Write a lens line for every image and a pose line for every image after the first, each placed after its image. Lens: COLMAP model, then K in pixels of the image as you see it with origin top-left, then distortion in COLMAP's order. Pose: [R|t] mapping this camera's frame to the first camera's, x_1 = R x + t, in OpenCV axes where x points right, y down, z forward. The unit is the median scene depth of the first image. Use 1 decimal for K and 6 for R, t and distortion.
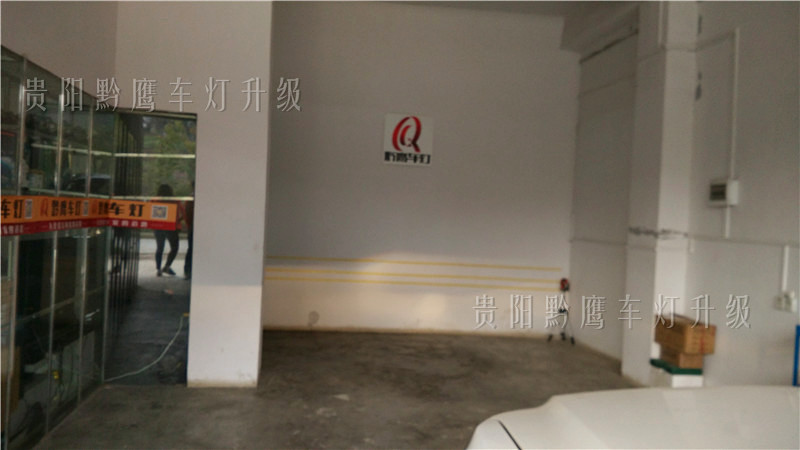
lens RADIAL K [[648.9, 0, 381.3], [0, 648.9, 246.9], [0, 0, 1]] dist [0.079354, -0.110755]
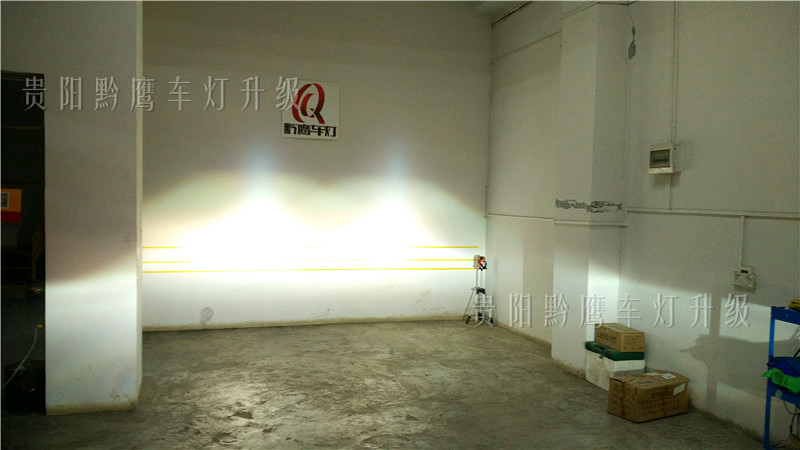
lens RADIAL K [[648.9, 0, 395.4], [0, 648.9, 224.1], [0, 0, 1]] dist [0.079354, -0.110755]
pose [[0.984530, -0.038005, 0.171045, -0.002352], [0.038538, 0.999257, 0.000205, -0.004542], [-0.170926, 0.006390, 0.985263, 0.106145]]
